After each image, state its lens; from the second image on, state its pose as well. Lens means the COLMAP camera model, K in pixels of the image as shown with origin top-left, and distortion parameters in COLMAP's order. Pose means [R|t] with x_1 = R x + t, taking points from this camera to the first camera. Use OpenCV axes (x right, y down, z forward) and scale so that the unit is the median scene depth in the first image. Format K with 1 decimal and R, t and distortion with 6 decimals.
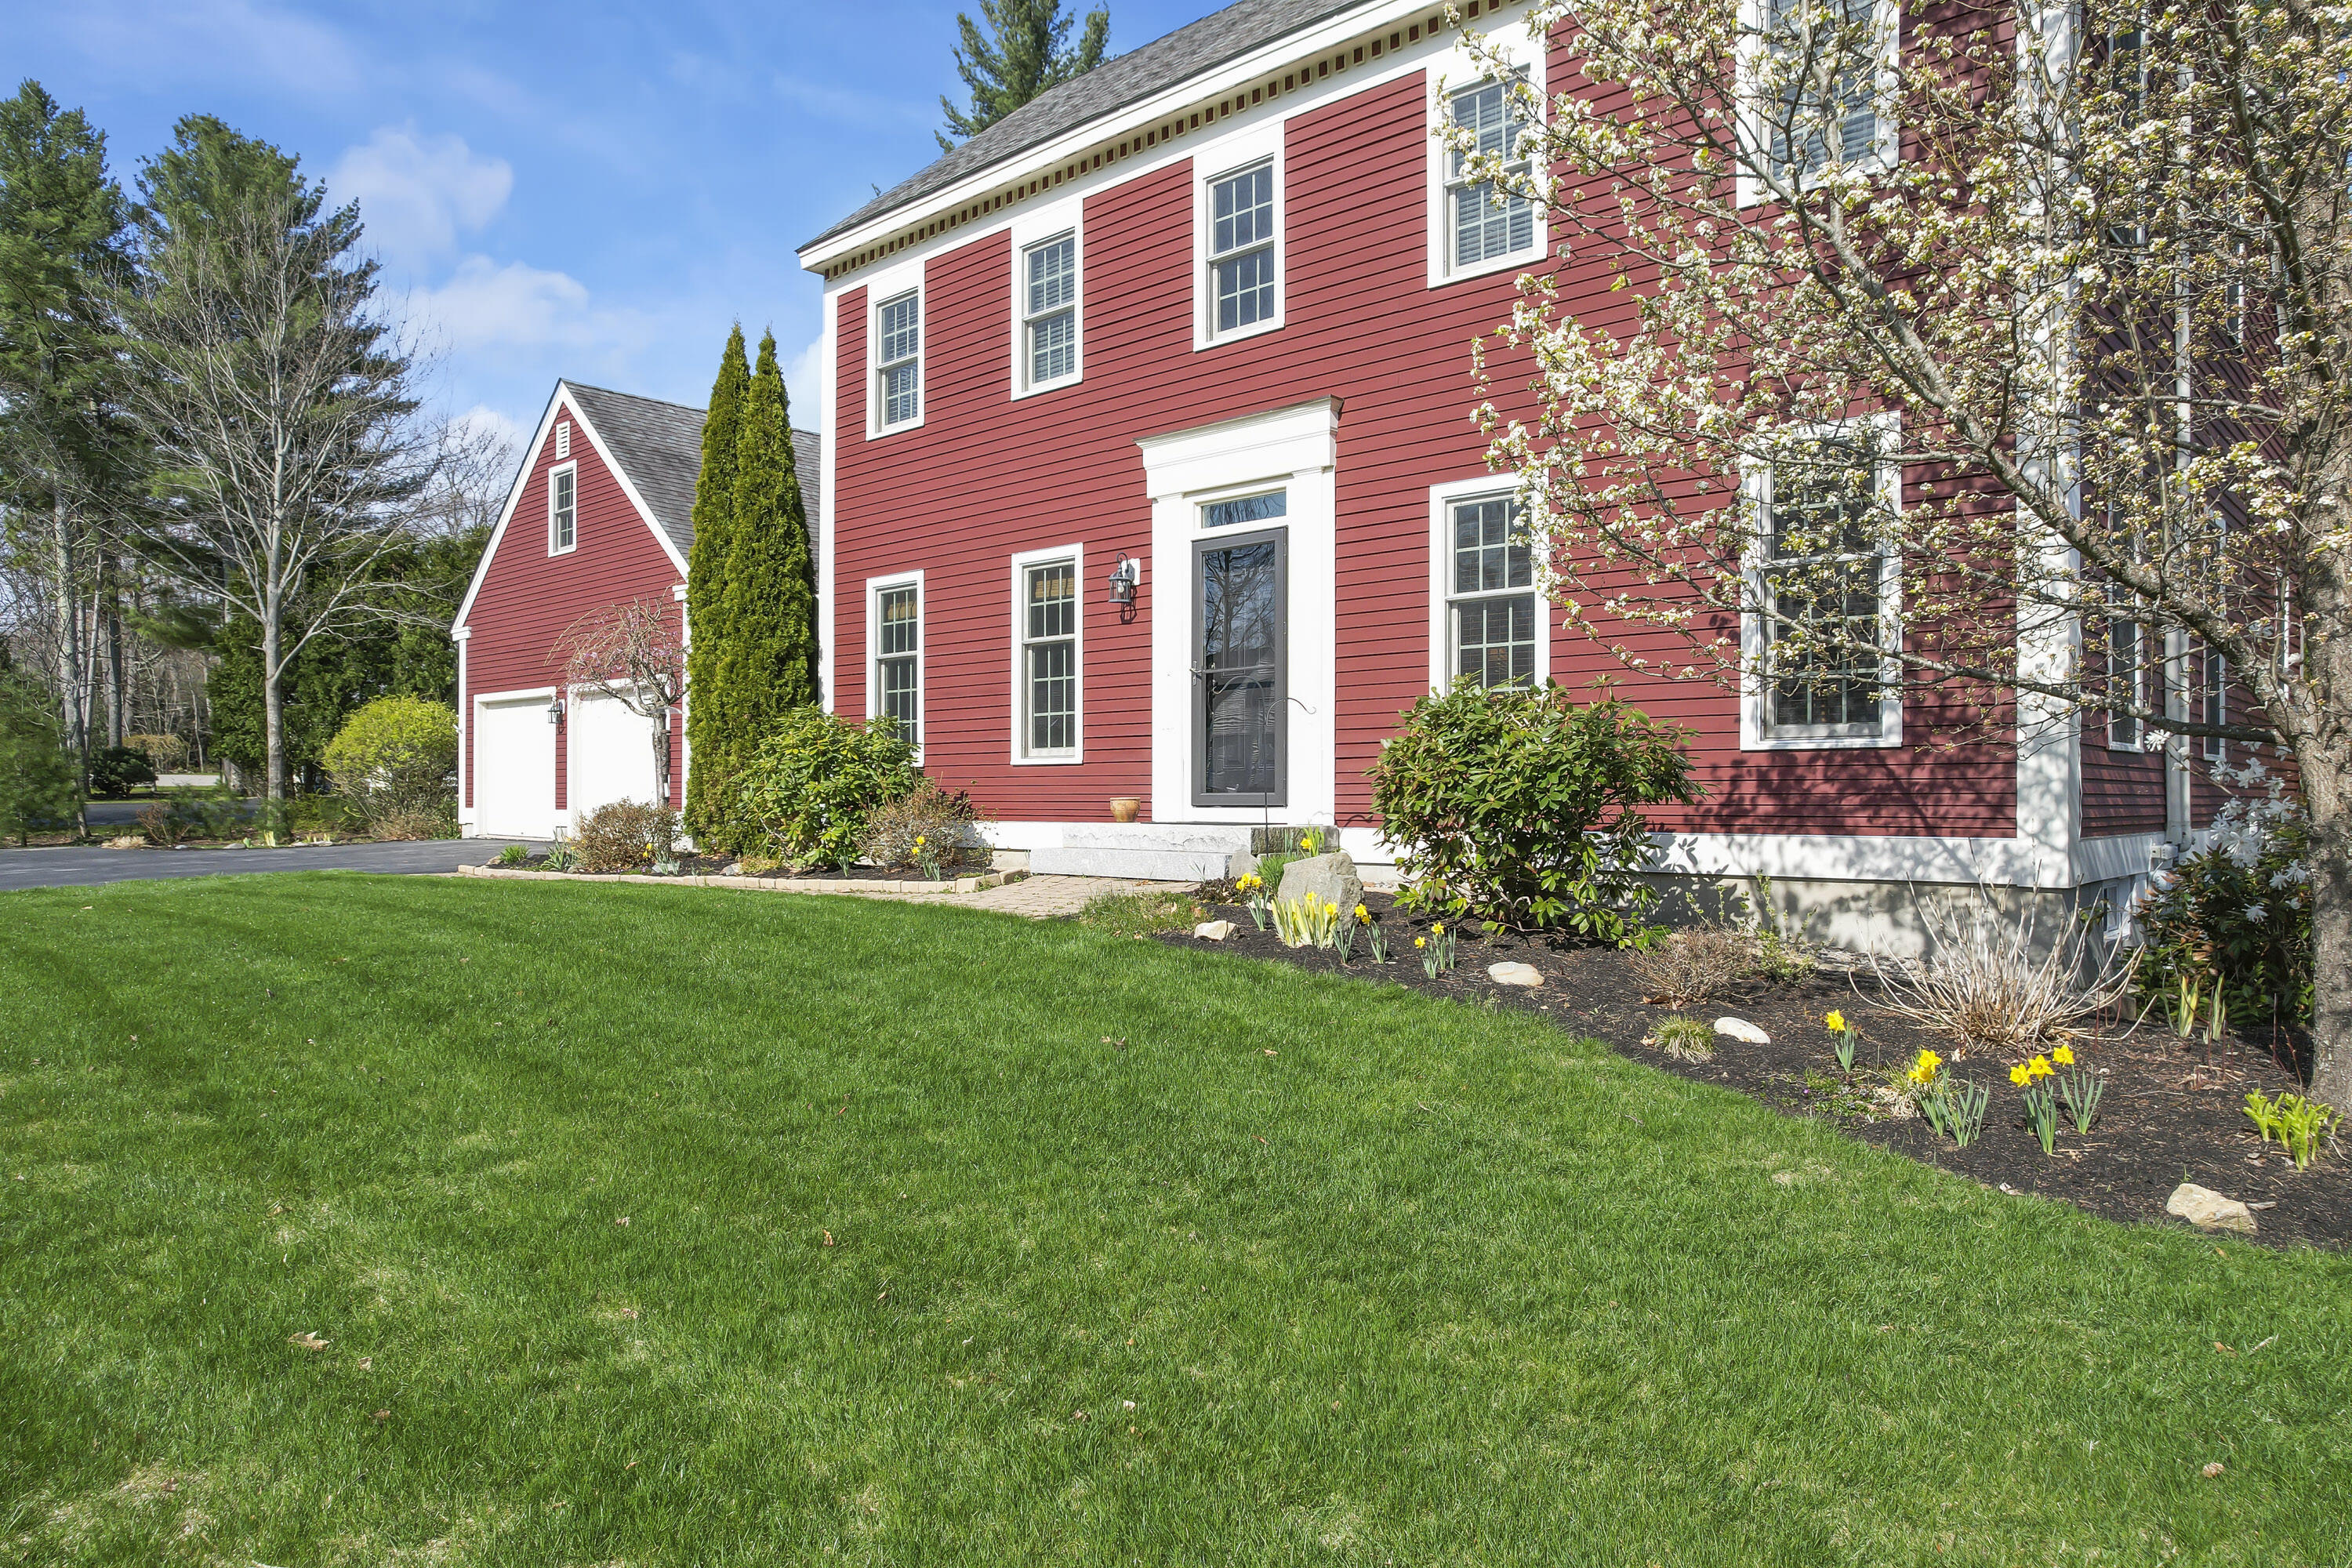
lens RADIAL K [[1492.6, 0, 1165.2], [0, 1492.6, 795.3], [0, 0, 1]] dist [-0.047443, 0.014245]
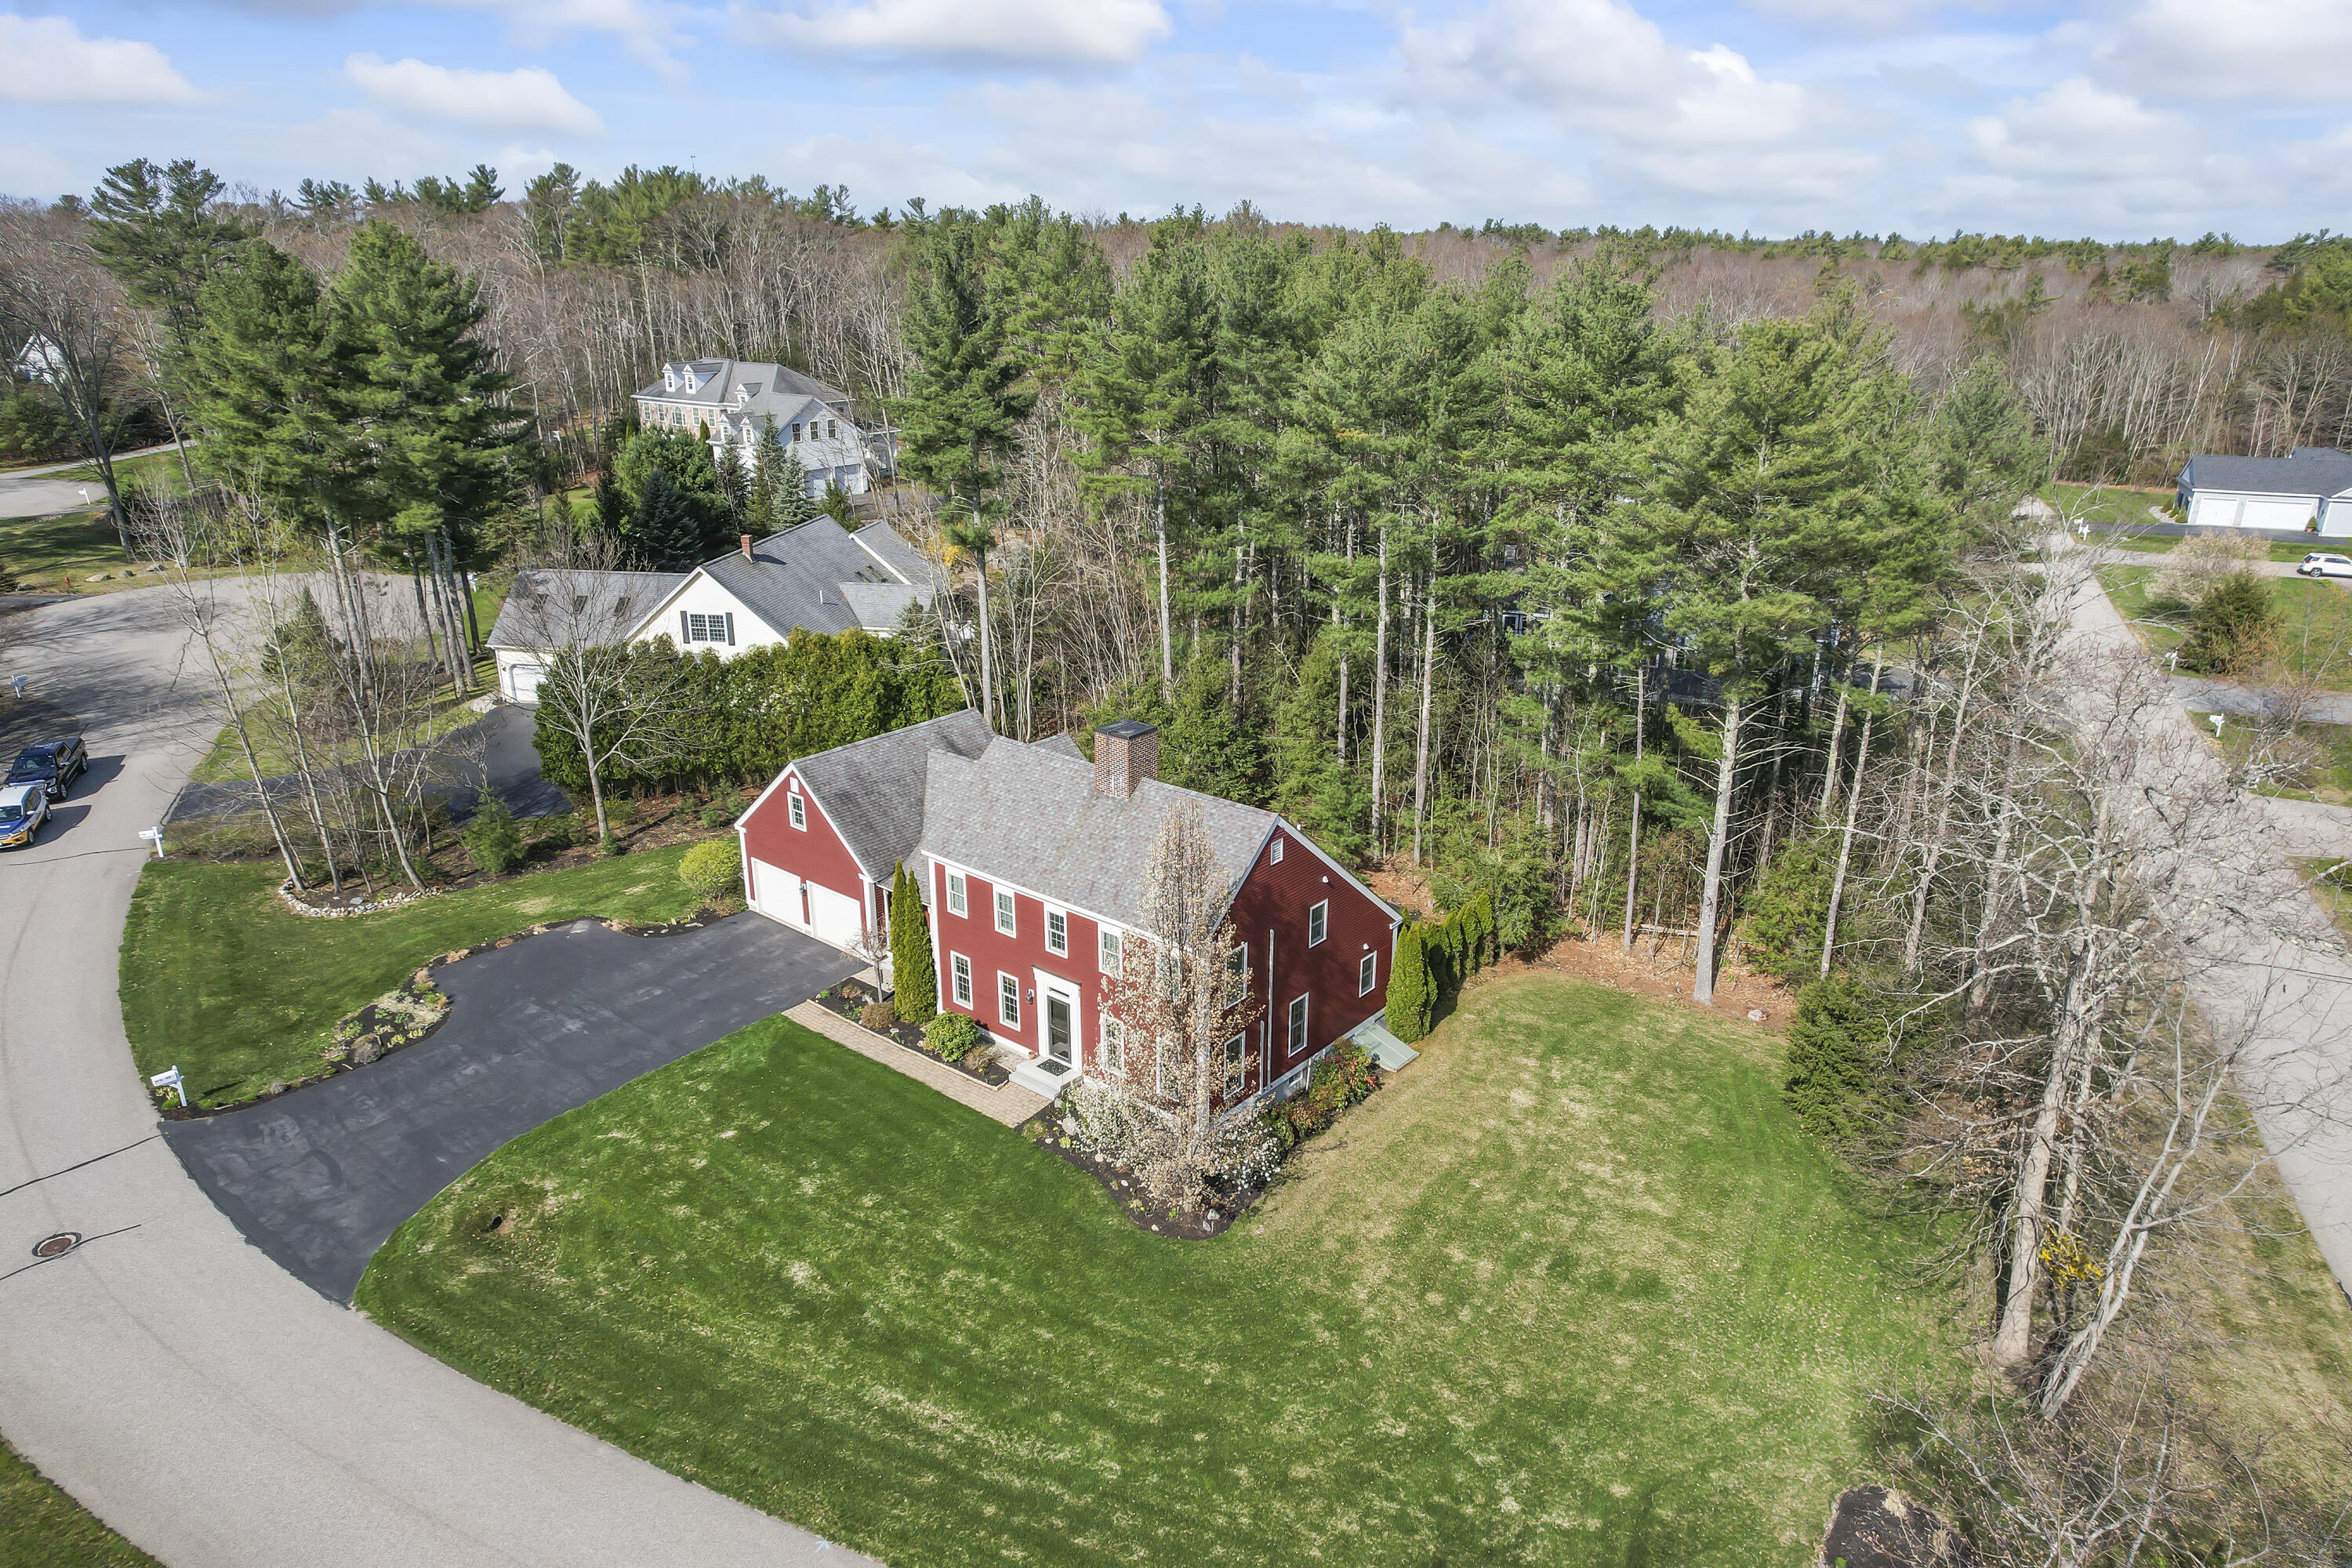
lens RADIAL K [[1492.6, 0, 1175.3], [0, 1492.6, 806.1], [0, 0, 1]] dist [-0.047443, 0.014245]
pose [[0.998365, -0.018156, 0.054202, 0.135382], [-0.001710, 0.938313, 0.345784, -1.762847], [-0.057137, -0.345311, 0.936747, -2.221578]]
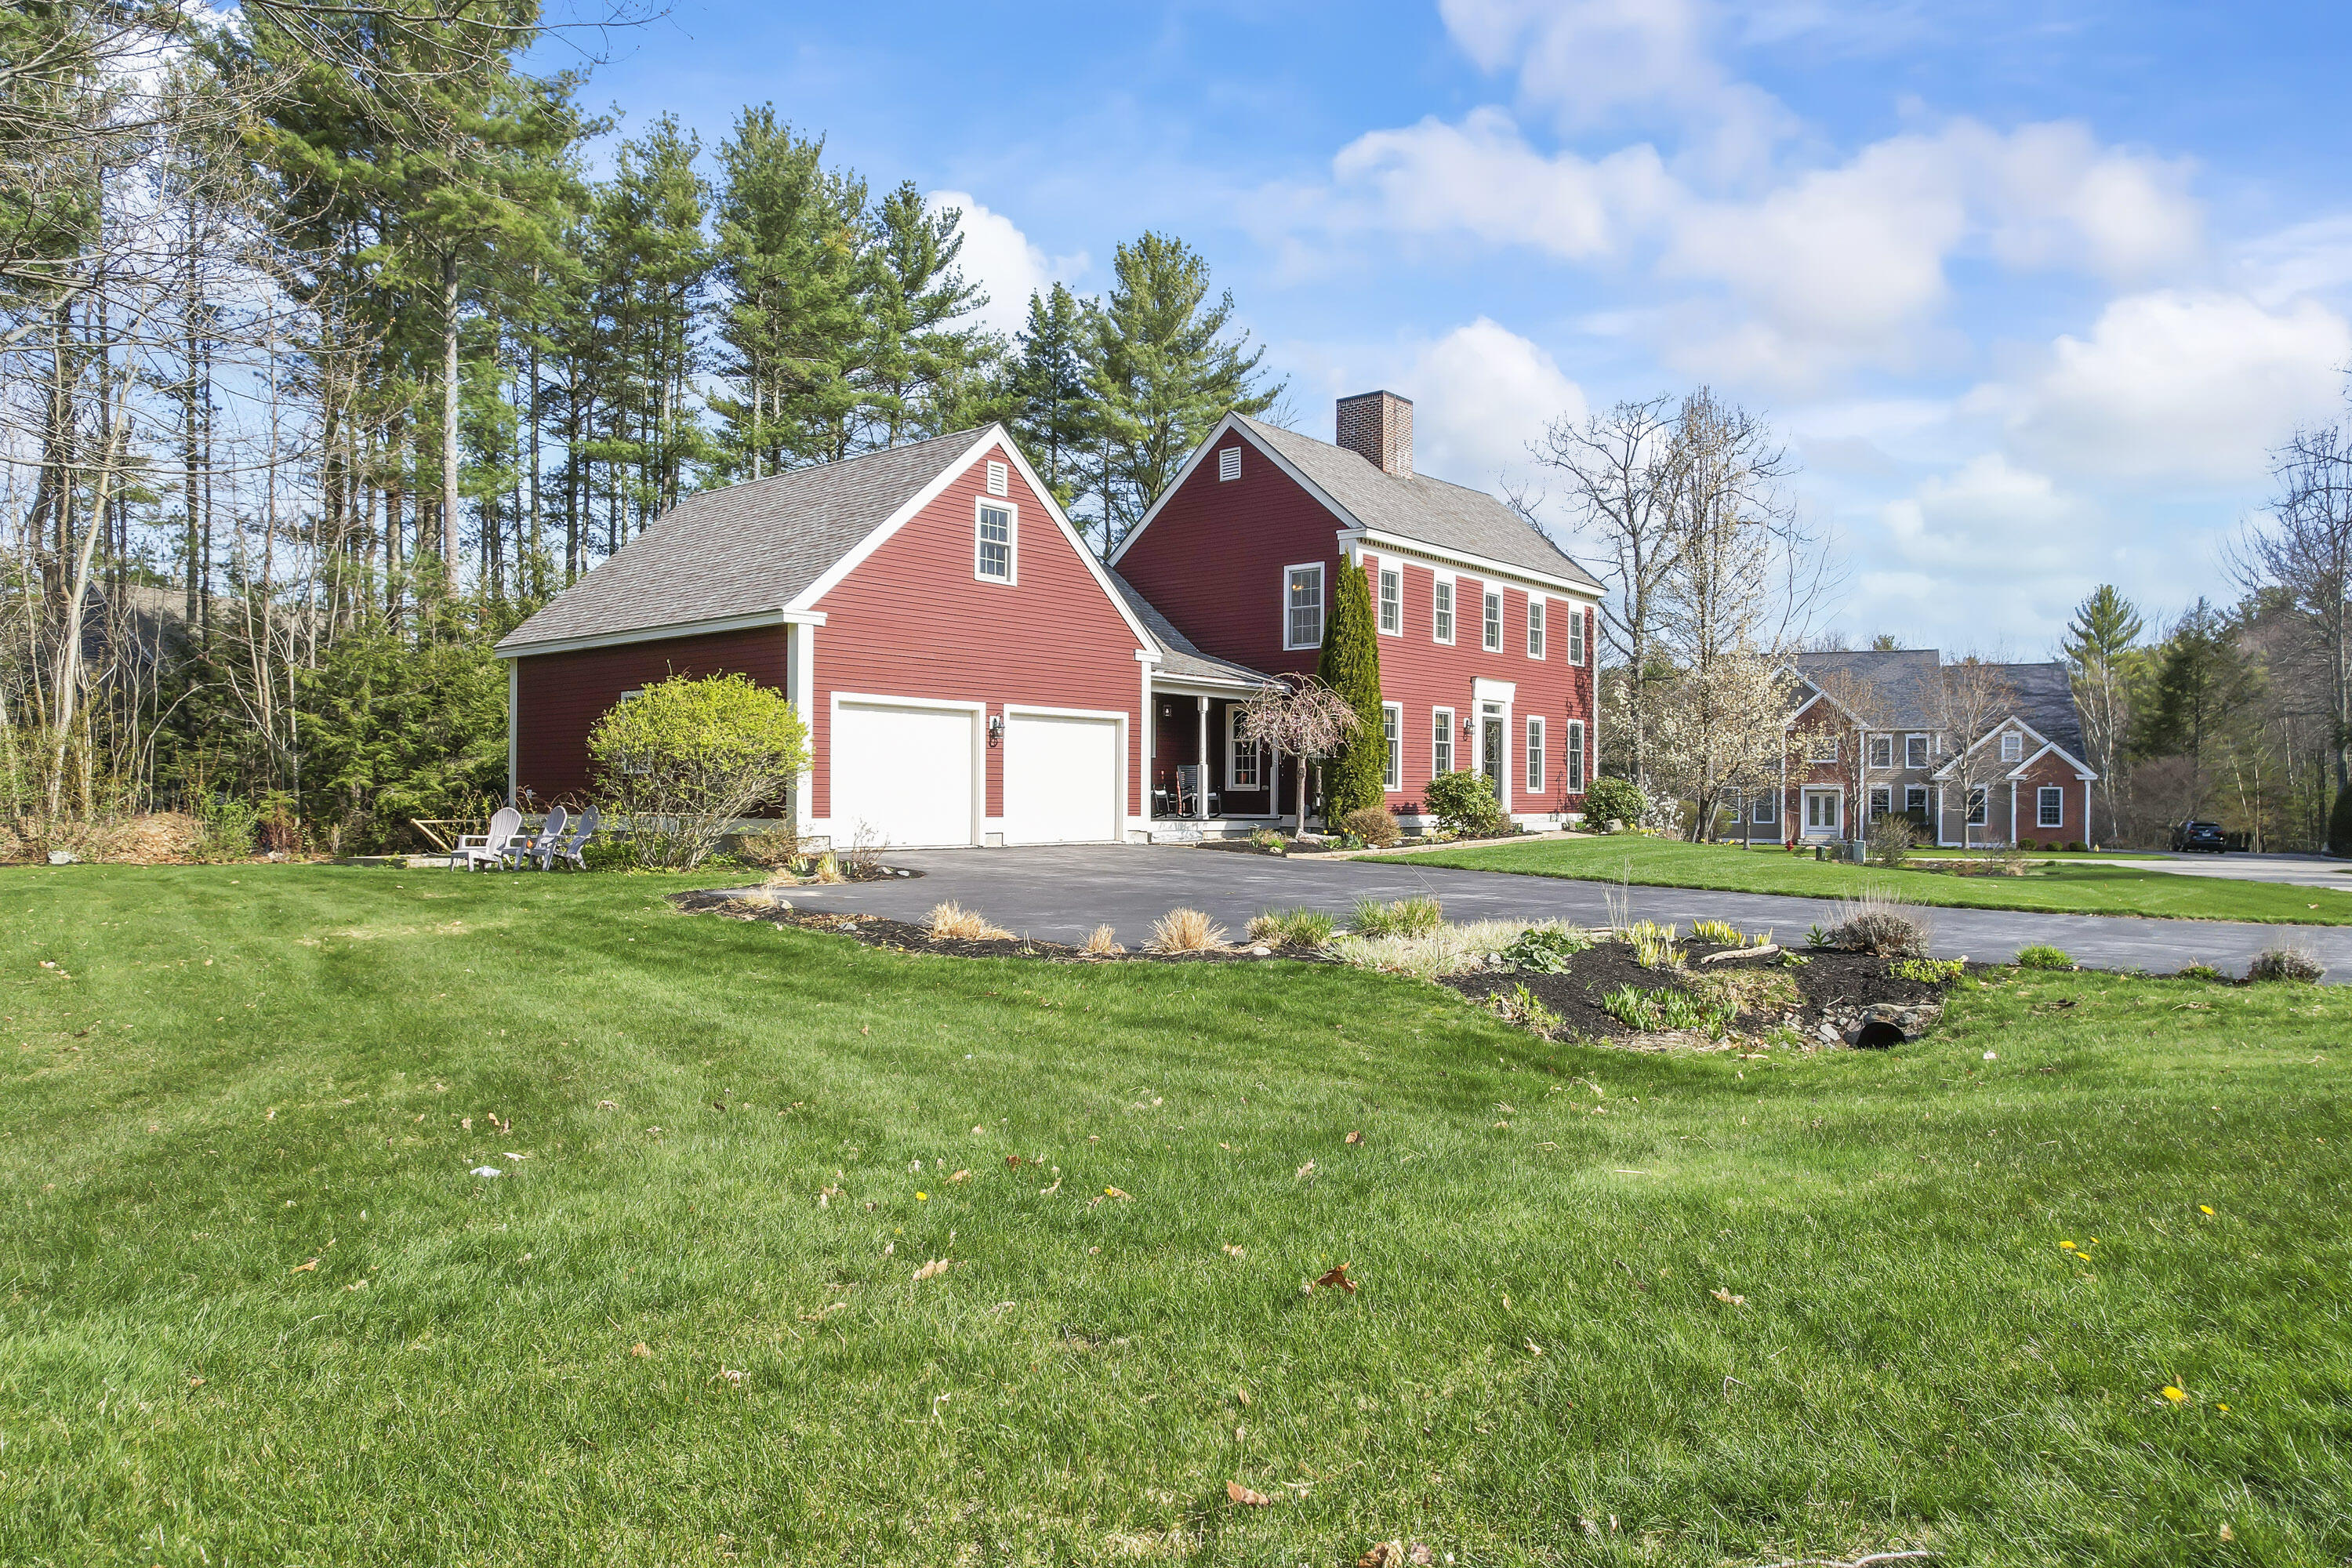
lens RADIAL K [[1492.6, 0, 1175.5], [0, 1492.6, 781.7], [0, 0, 1]] dist [-0.047443, 0.014245]
pose [[-0.046813, 0.001728, 0.998902, -2.540369], [-0.012314, 0.999922, -0.002307, -0.026286], [-0.998828, -0.012409, -0.046788, 1.544310]]
